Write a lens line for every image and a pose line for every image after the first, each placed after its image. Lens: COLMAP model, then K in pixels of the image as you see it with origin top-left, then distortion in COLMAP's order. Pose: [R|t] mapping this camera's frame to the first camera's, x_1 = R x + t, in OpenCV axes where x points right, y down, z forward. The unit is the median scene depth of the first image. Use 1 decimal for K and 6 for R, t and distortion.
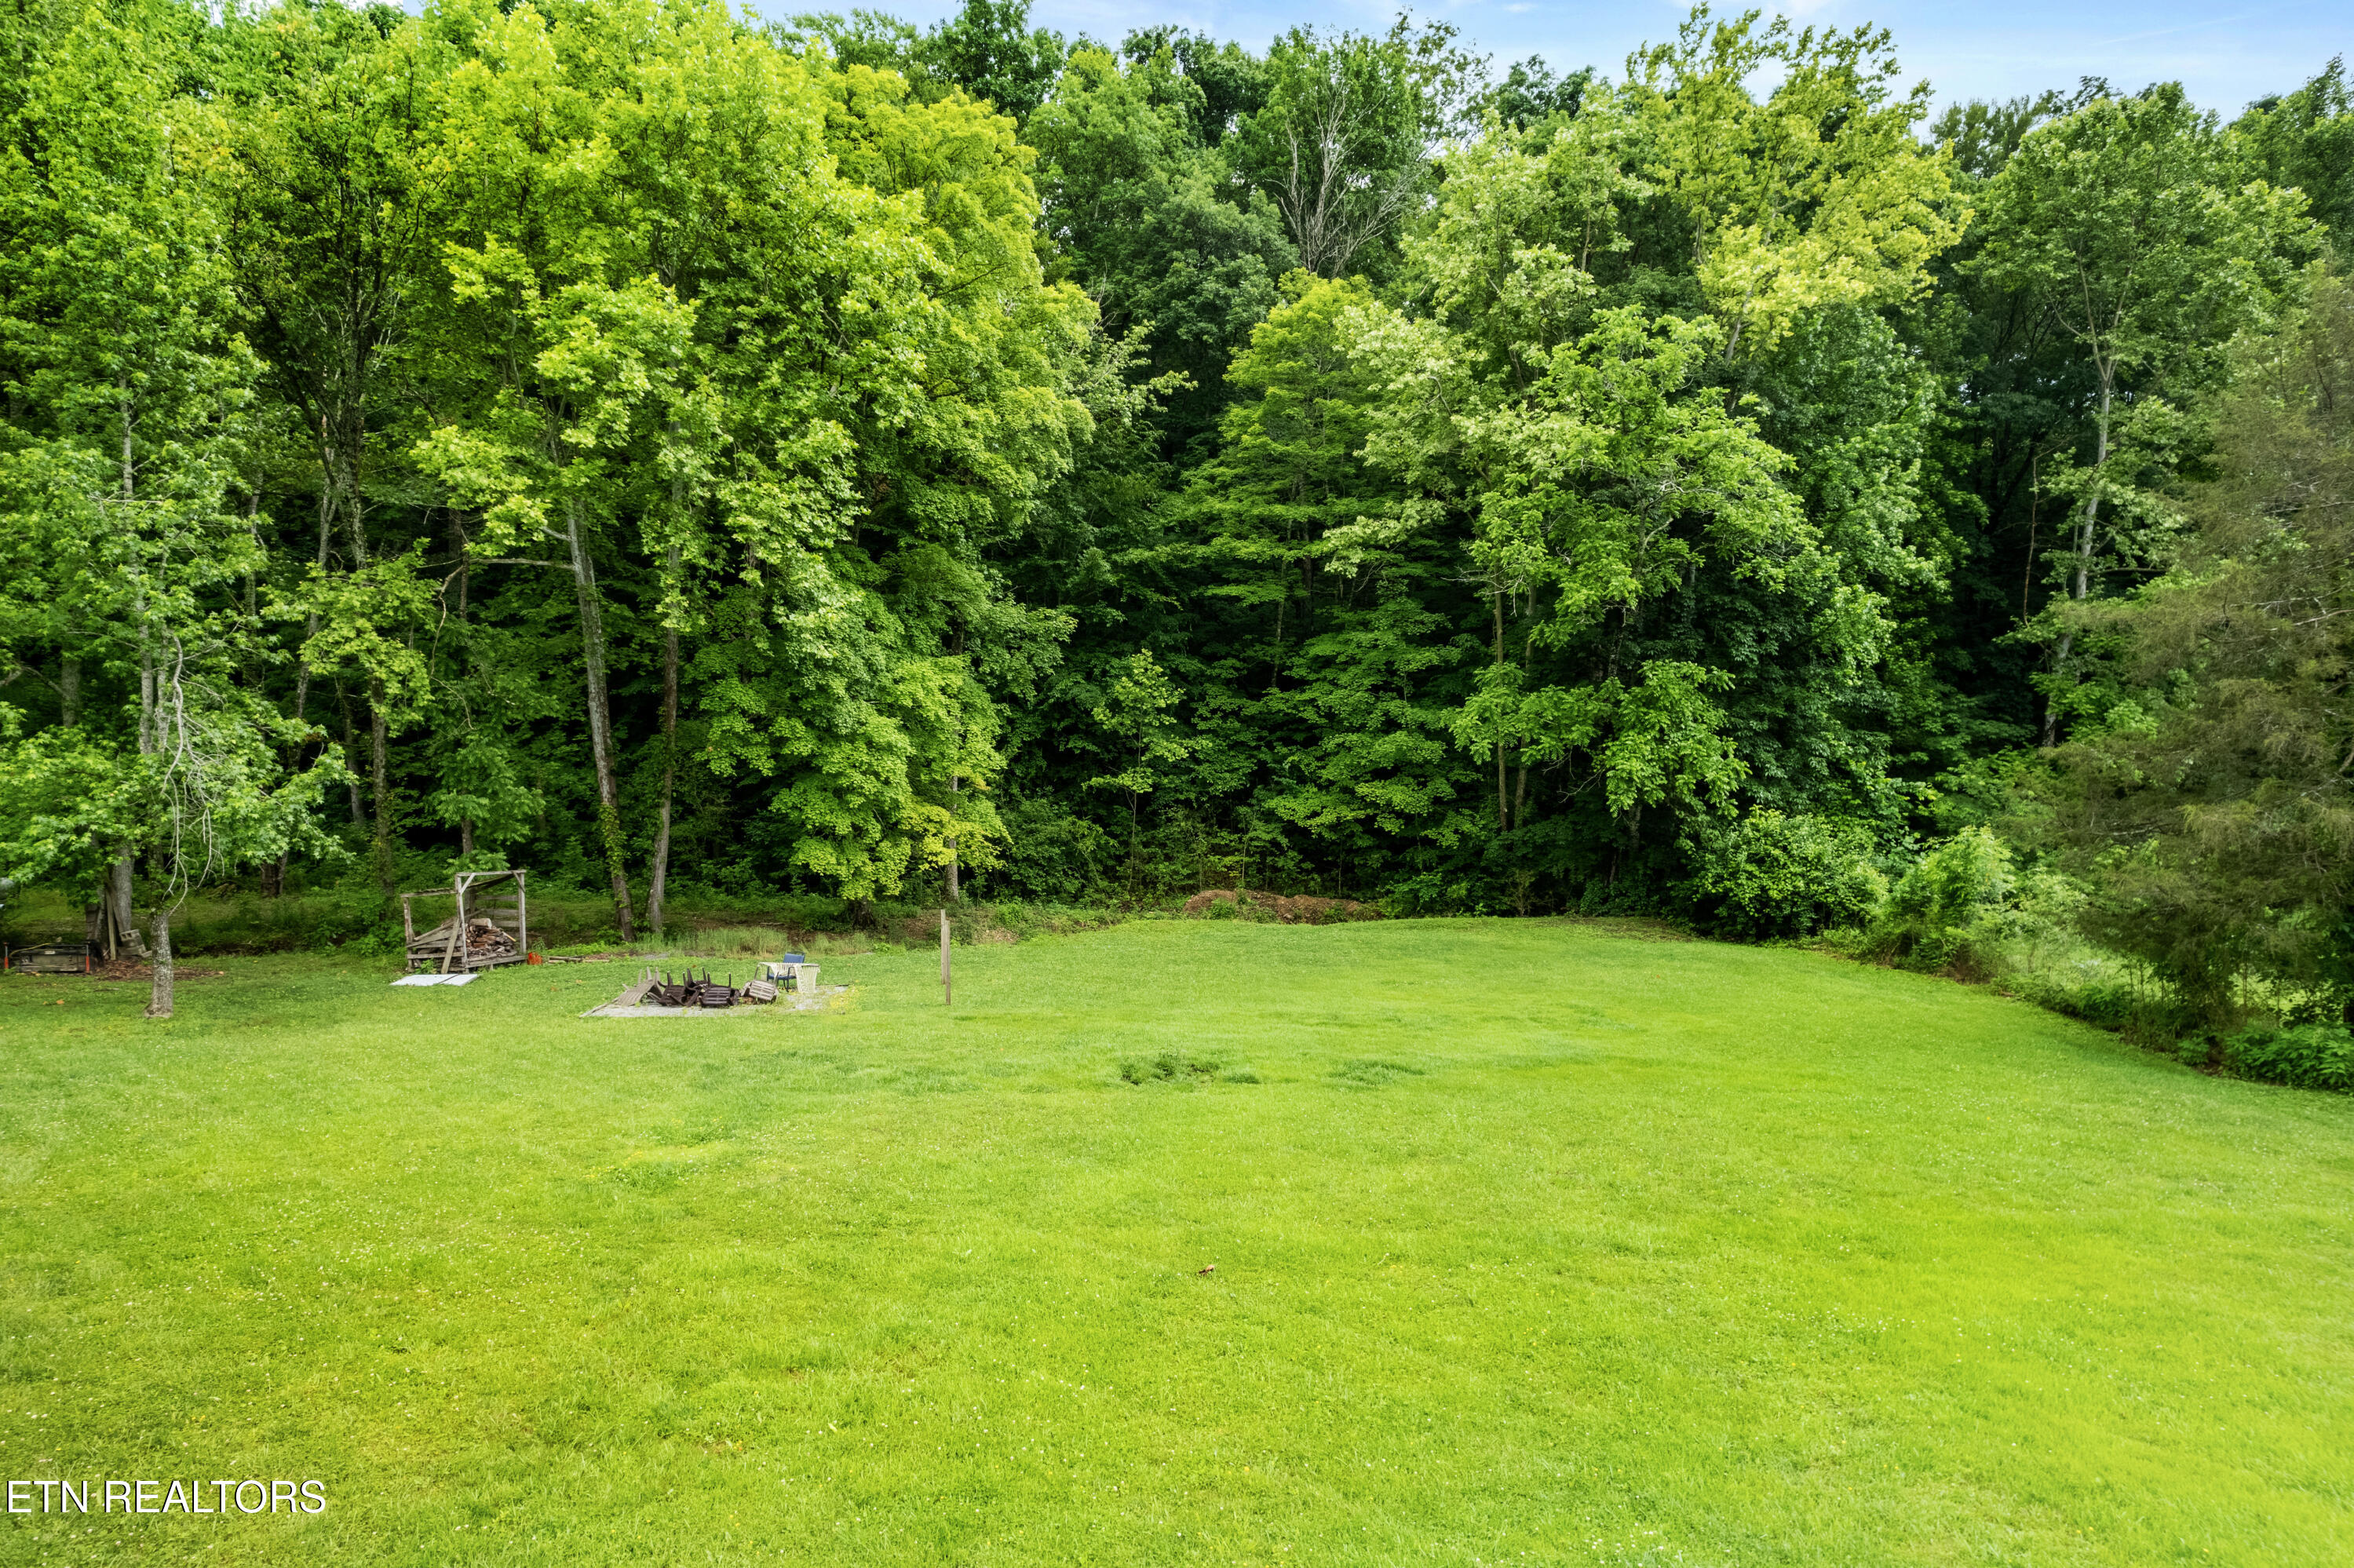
lens RADIAL K [[1610.1, 0, 1177.0], [0, 1610.1, 784.0], [0, 0, 1]] dist [-0.035127, 0.002907]
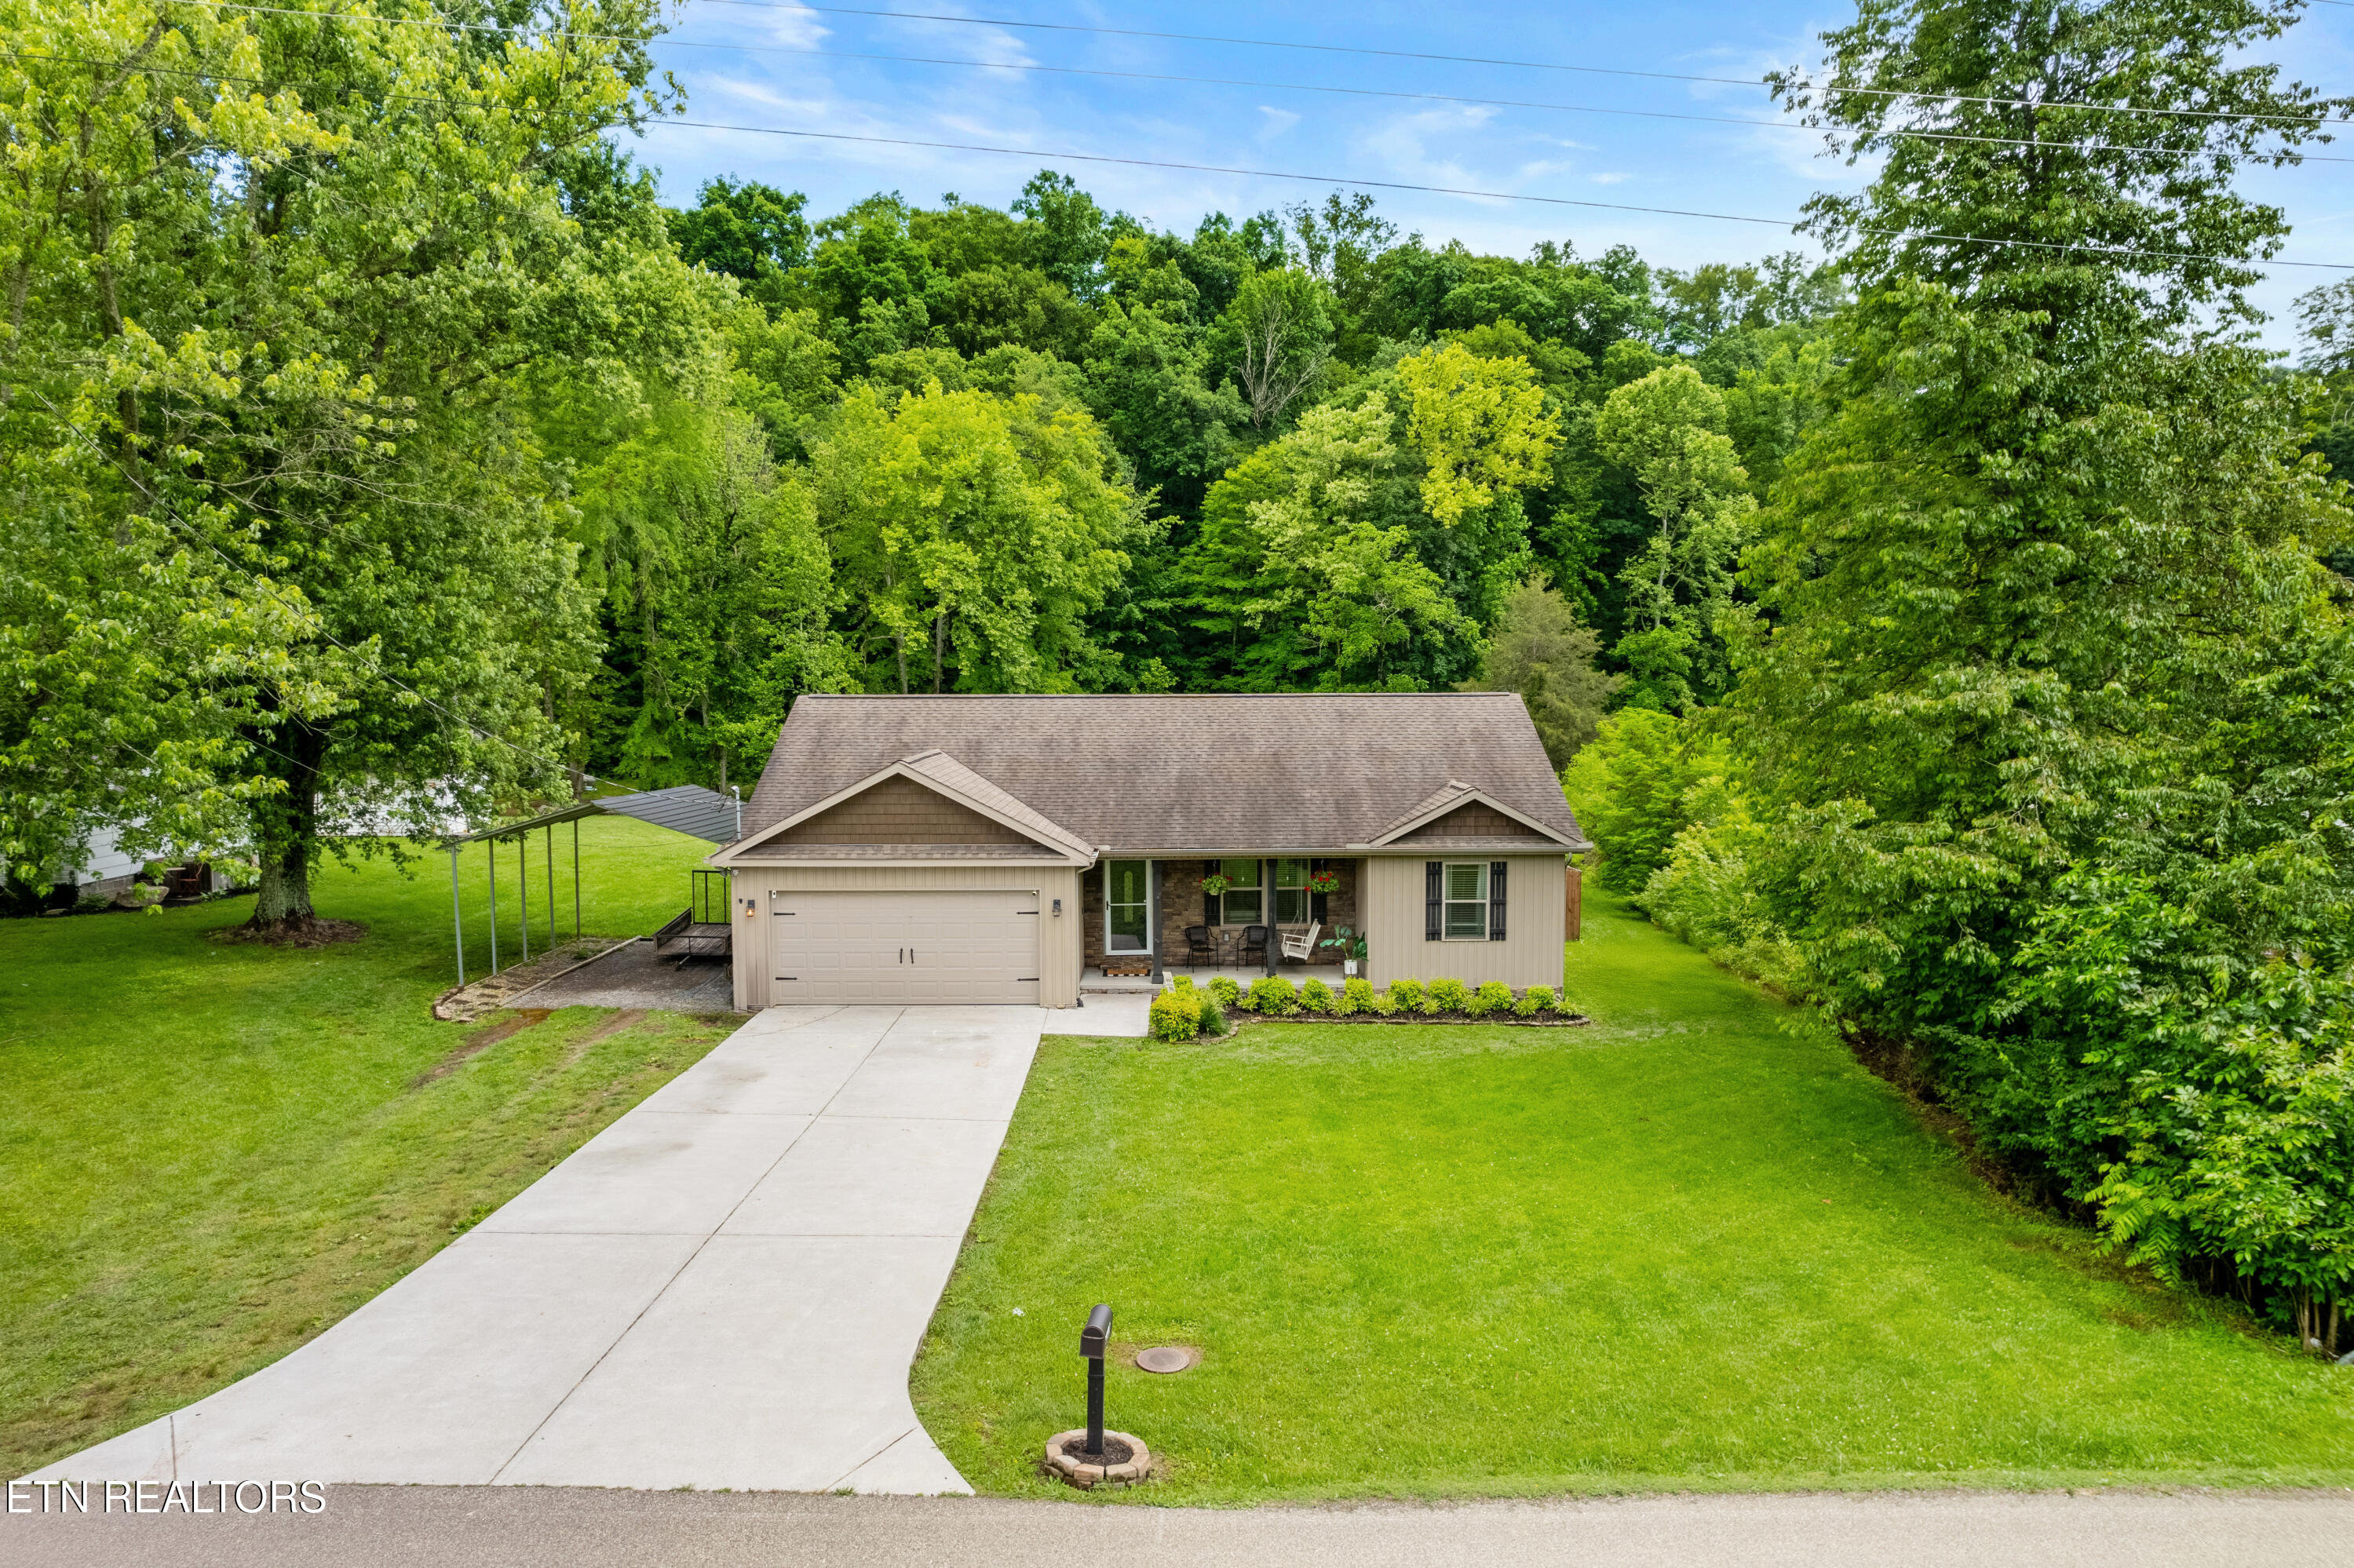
lens RADIAL K [[1585.6, 0, 1291.4], [0, 1585.6, 785.6], [0, 0, 1]] dist [-0.036111, 0.000319]
pose [[0.998622, -0.001153, 0.052475, 0.045076], [-0.001933, 0.998273, 0.058711, -0.047920], [-0.052452, -0.058731, 0.996895, -1.024076]]
